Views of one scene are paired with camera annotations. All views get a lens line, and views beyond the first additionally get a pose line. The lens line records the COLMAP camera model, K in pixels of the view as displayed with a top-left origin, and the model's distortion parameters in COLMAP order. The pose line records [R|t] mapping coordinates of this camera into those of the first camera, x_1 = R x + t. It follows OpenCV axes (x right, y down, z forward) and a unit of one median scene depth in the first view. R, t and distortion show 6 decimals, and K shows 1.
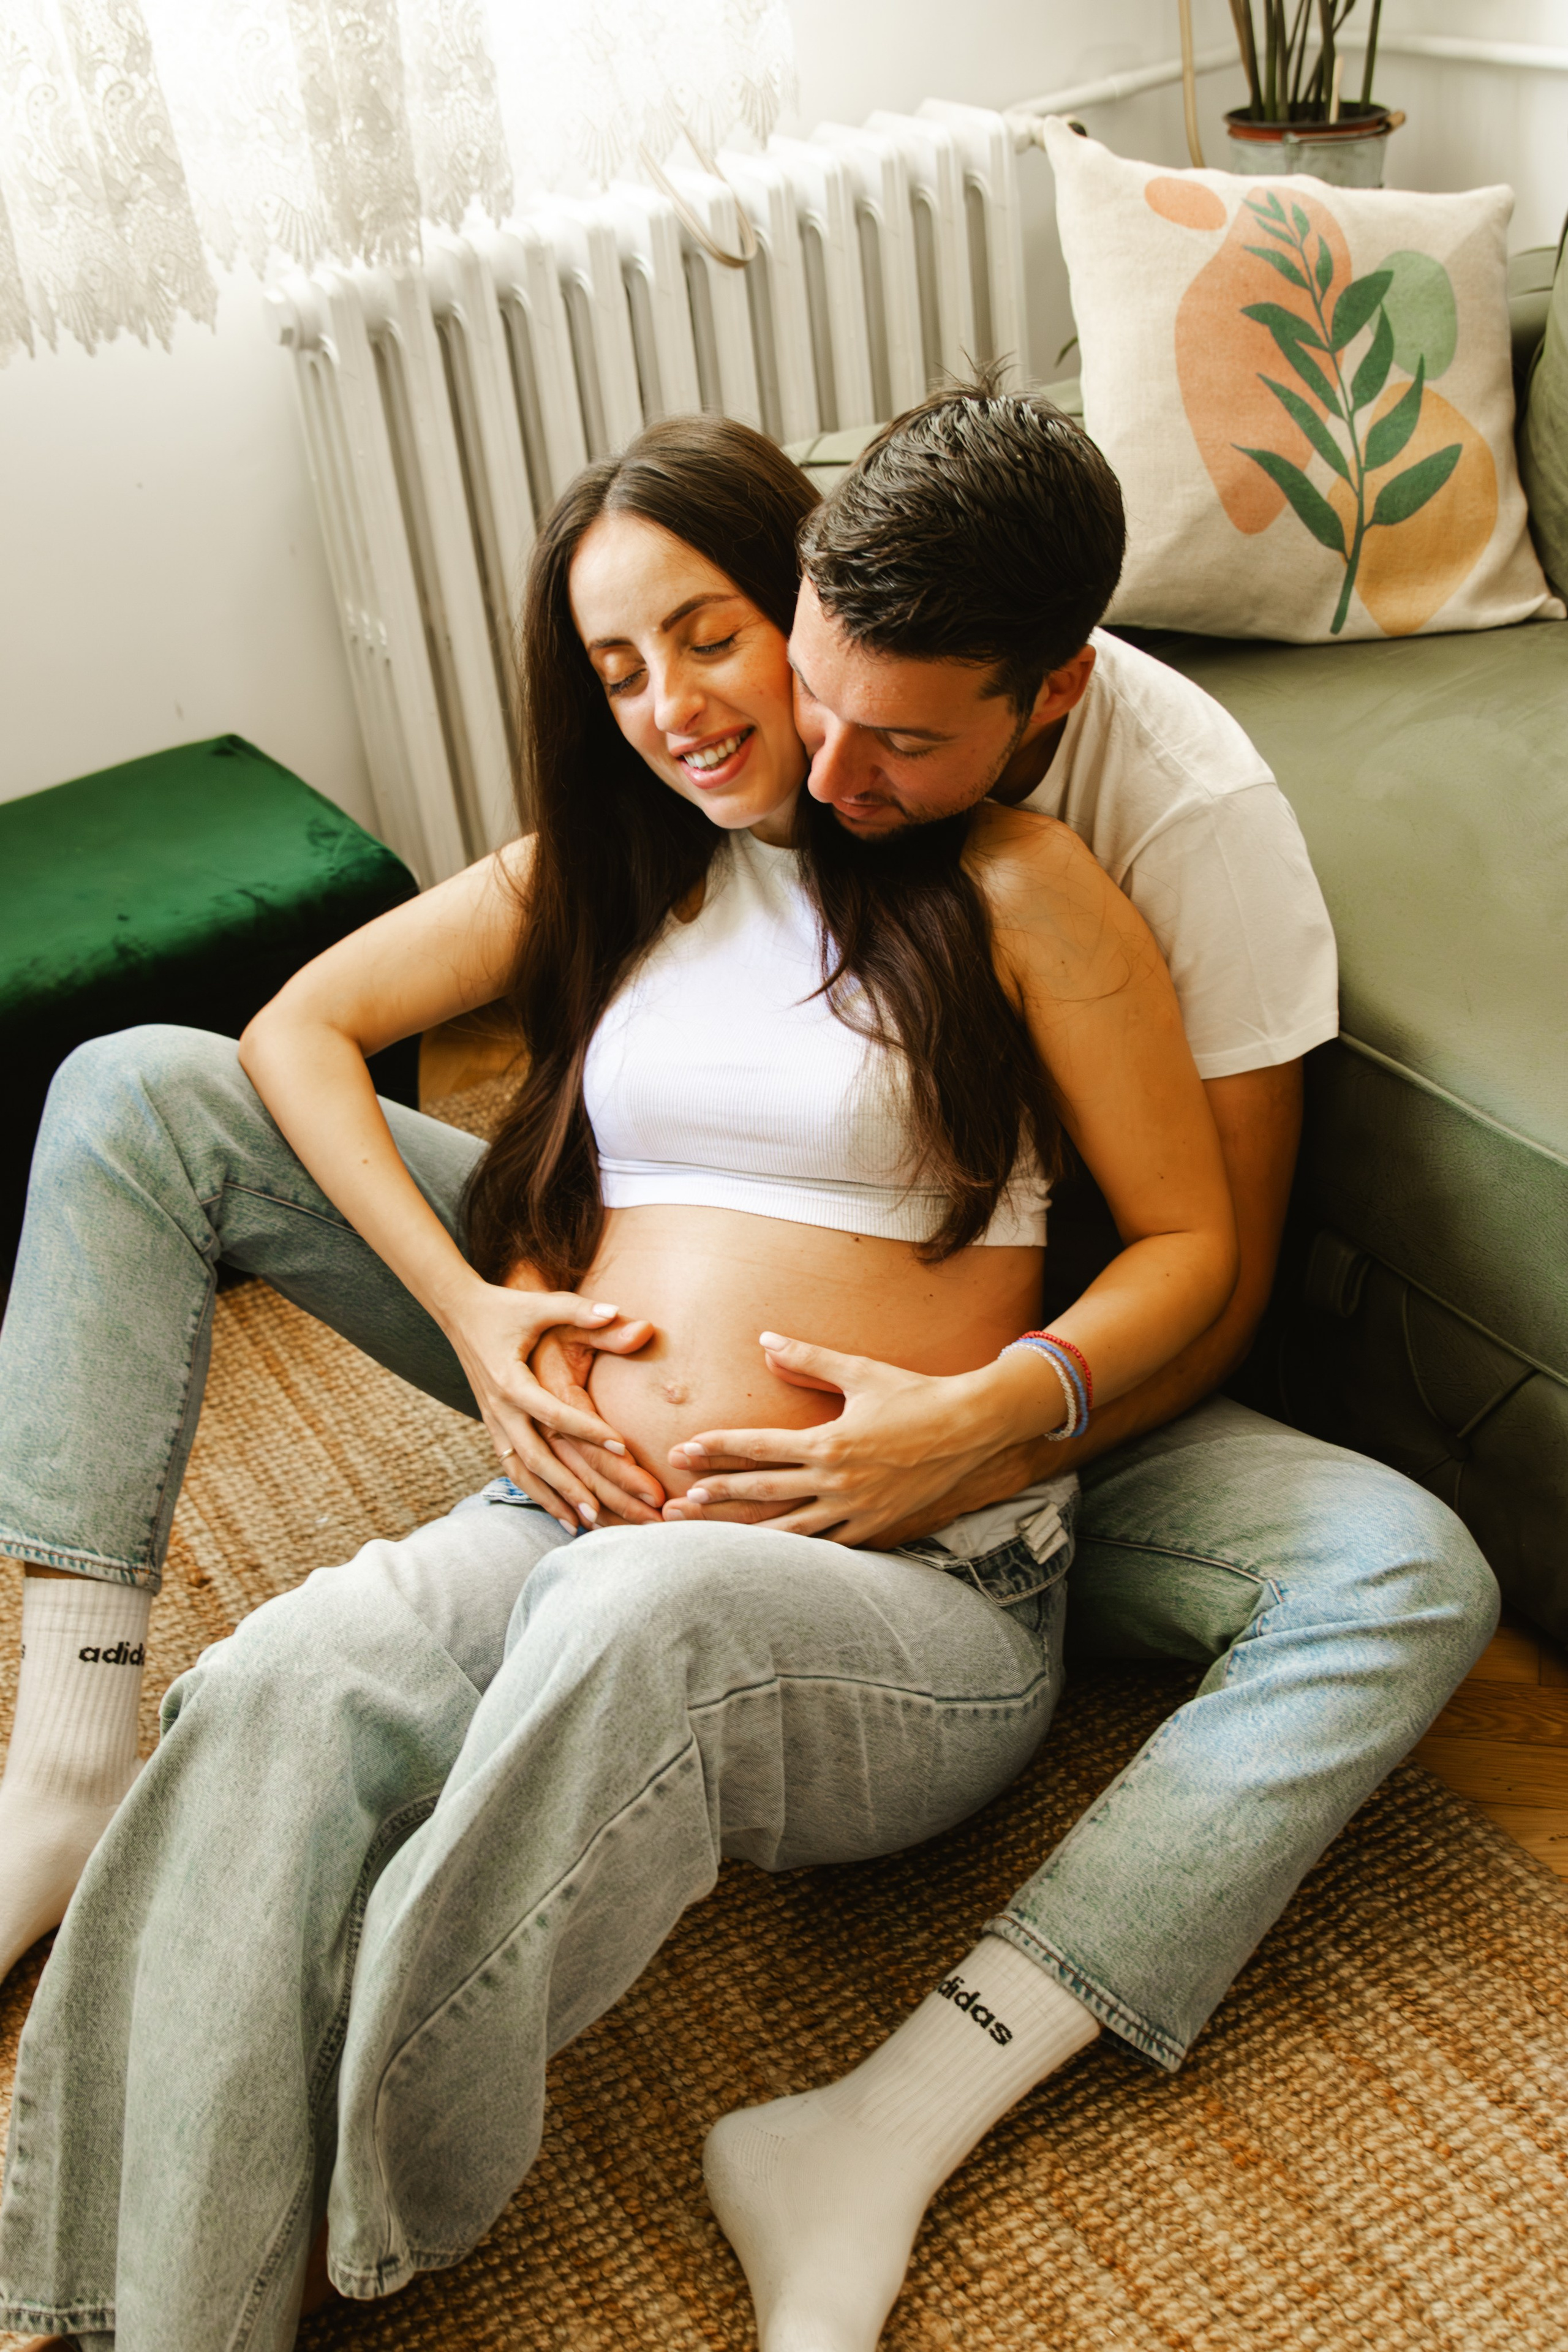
lens RADIAL K [[2670.0, 0, 793.6], [0, 2670.0, 1215.2], [0, 0, 1]] dist [-0.112588, 0.086020]
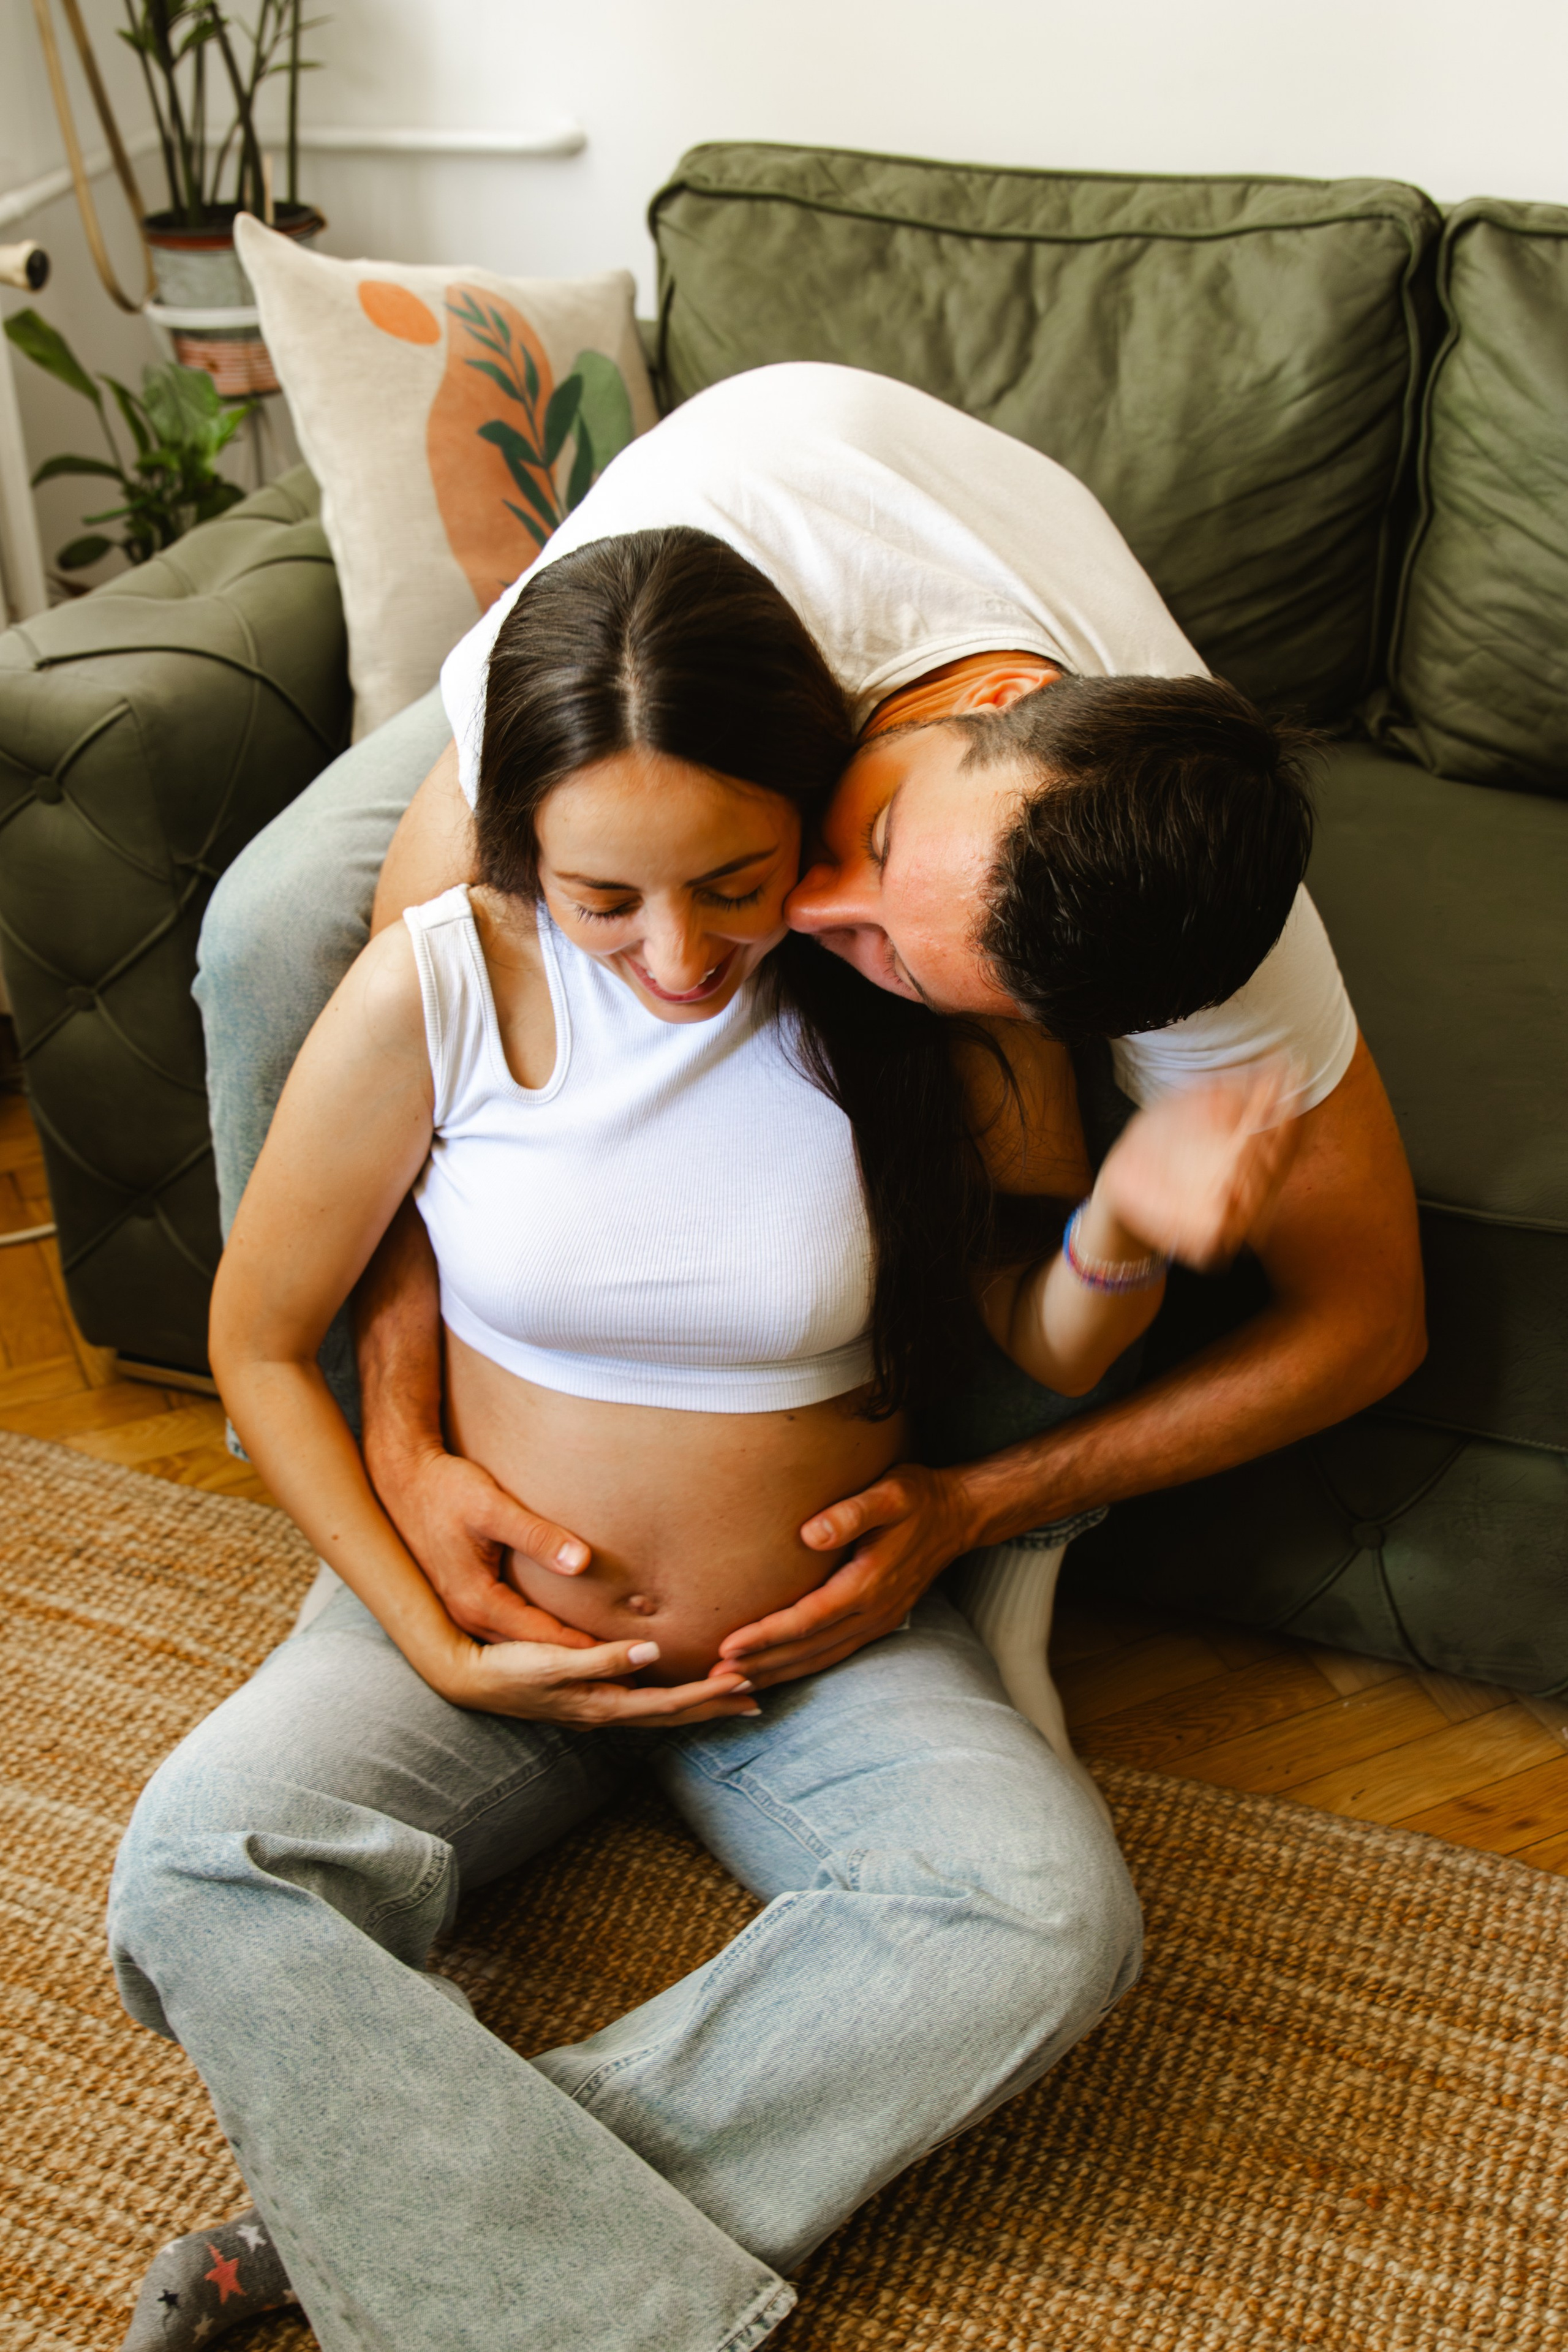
lens RADIAL K [[2670.0, 0, 793.6], [0, 2670.0, 1215.2], [0, 0, 1]] dist [-0.112588, 0.086020]
pose [[0.789055, -0.275648, 0.549008, -0.435456], [0.290869, 0.954795, 0.061339, -0.123564], [-0.541098, 0.111290, 0.833563, 0.230011]]
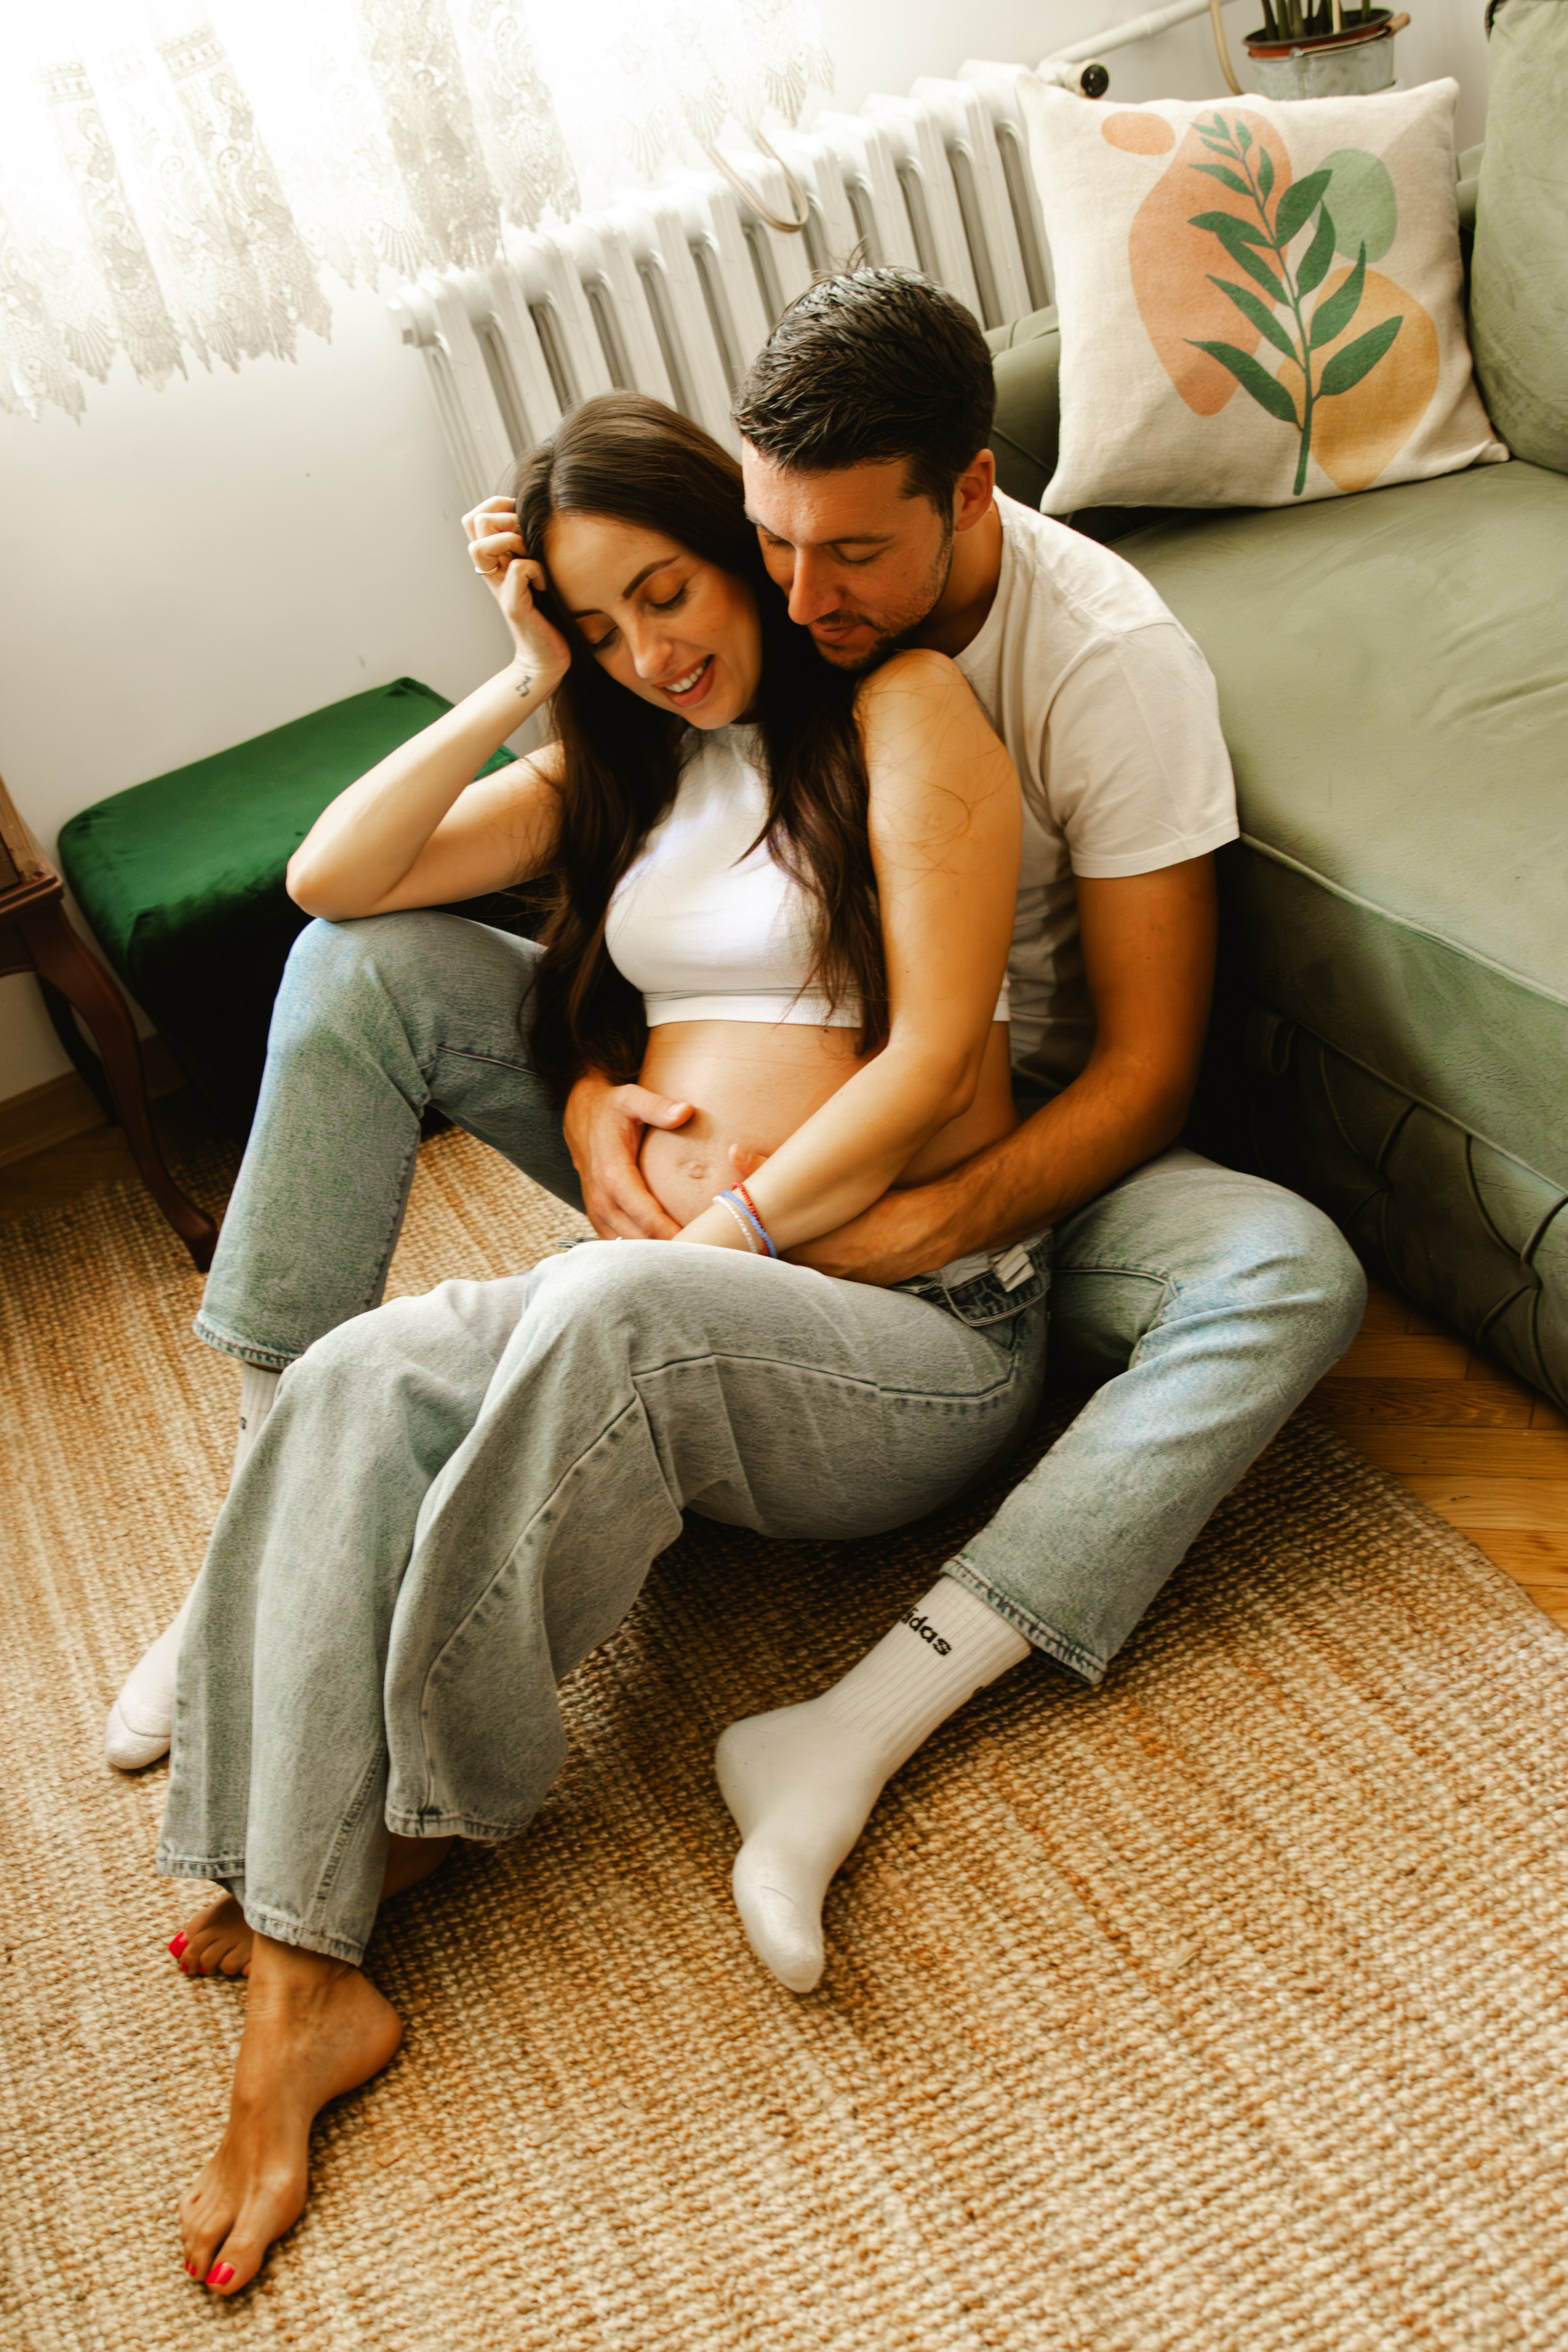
lens RADIAL K [[2670.0, 0, 793.6], [0, 2670.0, 1215.2], [0, 0, 1]] dist [-0.112588, 0.086020]
pose [[0.984769, -0.061658, -0.162565, 0.213857], [0.065066, 0.997757, 0.015715, 0.078791], [0.161231, -0.026053, 0.986573, -0.225050]]
